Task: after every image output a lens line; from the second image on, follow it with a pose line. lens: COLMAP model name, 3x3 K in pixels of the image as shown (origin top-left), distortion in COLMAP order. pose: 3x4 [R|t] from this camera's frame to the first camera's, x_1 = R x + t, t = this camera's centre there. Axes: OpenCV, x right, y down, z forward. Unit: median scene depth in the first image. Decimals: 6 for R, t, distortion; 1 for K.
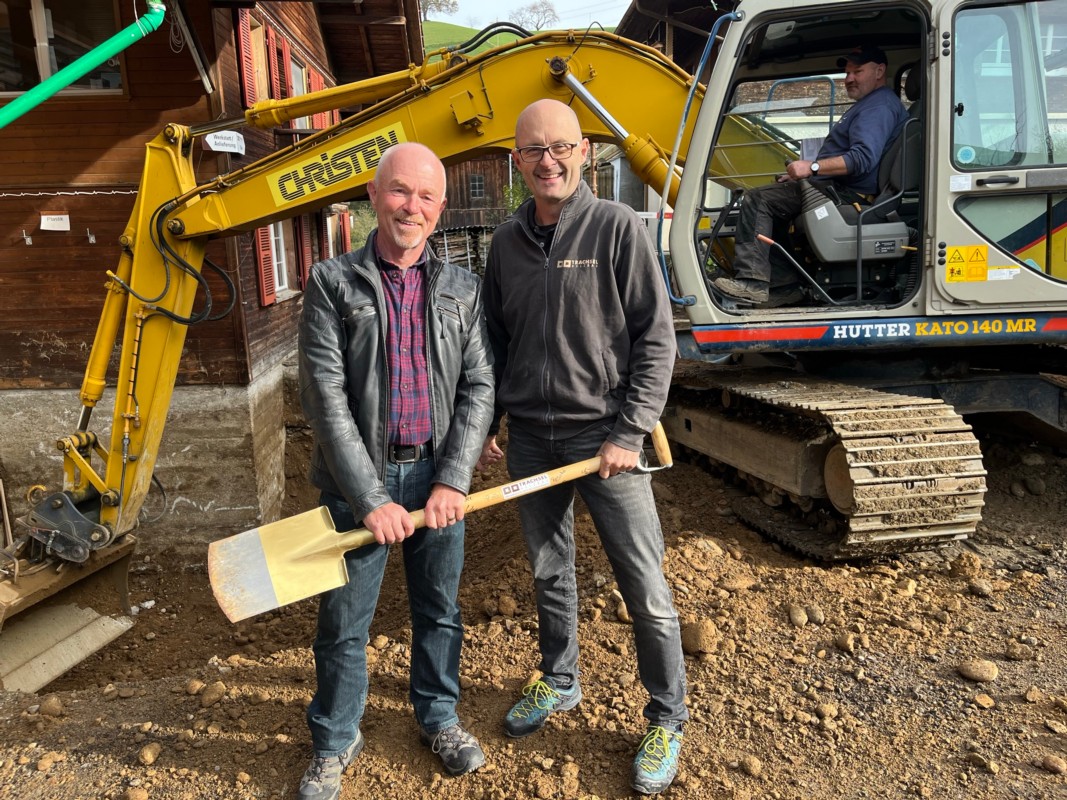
lens RADIAL K [[805.6, 0, 533.9], [0, 805.6, 407.6], [0, 0, 1]] dist [0.063905, -0.078894]
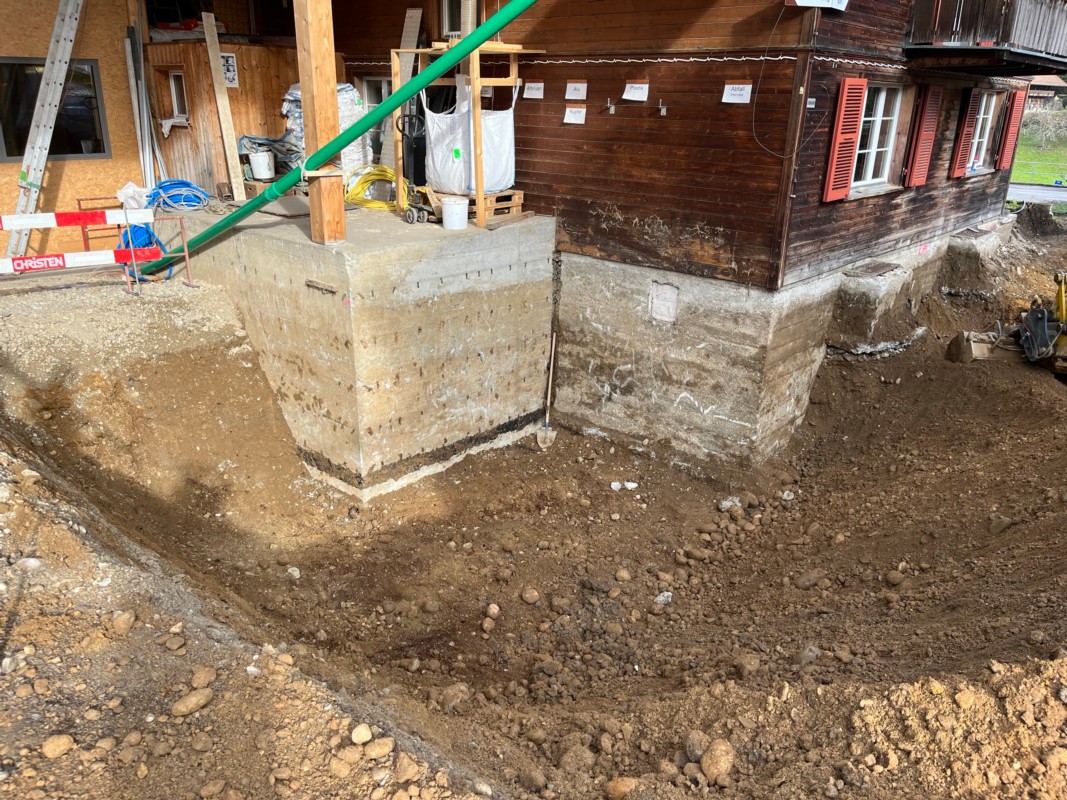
lens RADIAL K [[805.6, 0, 533.0], [0, 805.6, 405.7], [0, 0, 1]] dist [0.063905, -0.078894]
pose [[0.692252, 0.288593, -0.661439, 0.080196], [-0.194941, 0.957264, 0.213643, -0.045421], [0.694828, -0.018954, 0.718926, 0.186167]]
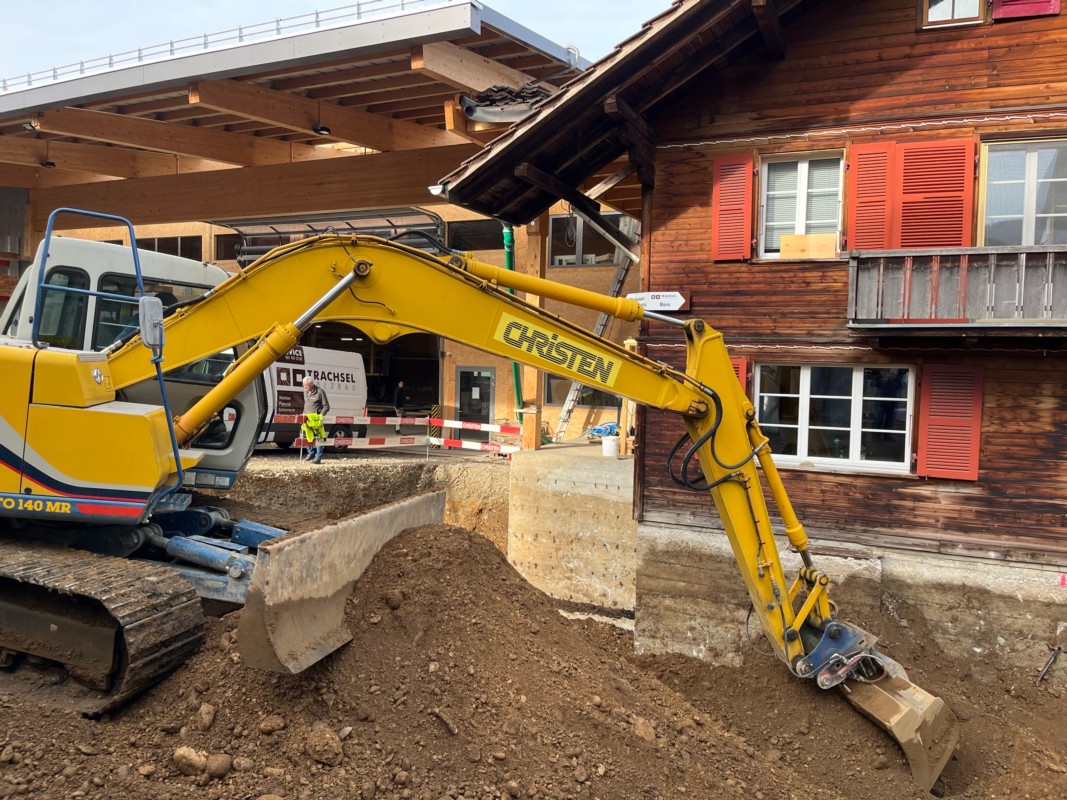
lens RADIAL K [[805.6, 0, 533.5], [0, 805.6, 394.8], [0, 0, 1]] dist [0.063905, -0.078894]
pose [[-0.463375, 0.043727, -0.885083, 0.626293], [-0.216744, 0.962854, 0.161043, -0.324600], [0.859247, 0.266460, -0.436685, 1.288802]]
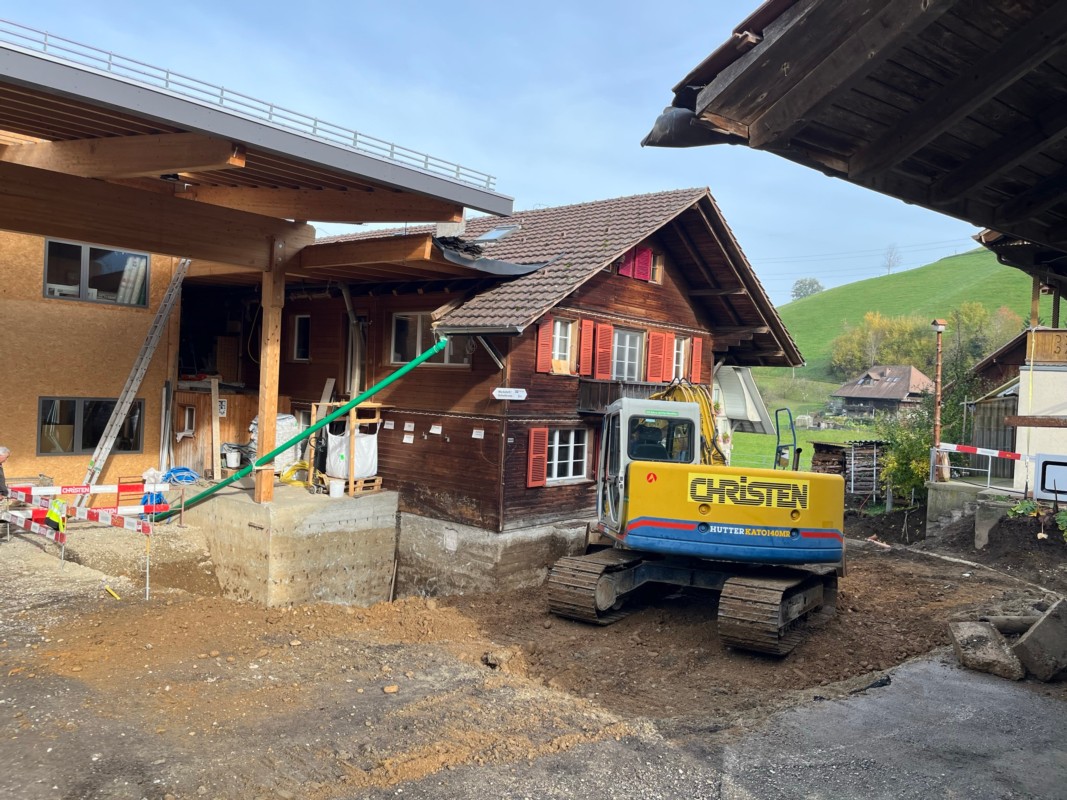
lens RADIAL K [[805.6, 0, 523.8], [0, 805.6, 399.0], [0, 0, 1]] dist [0.063905, -0.078894]
pose [[0.714605, 0.065045, -0.696497, 0.809797], [-0.216688, 0.967277, -0.131989, -0.085106], [0.665121, 0.245243, 0.705316, -0.196521]]
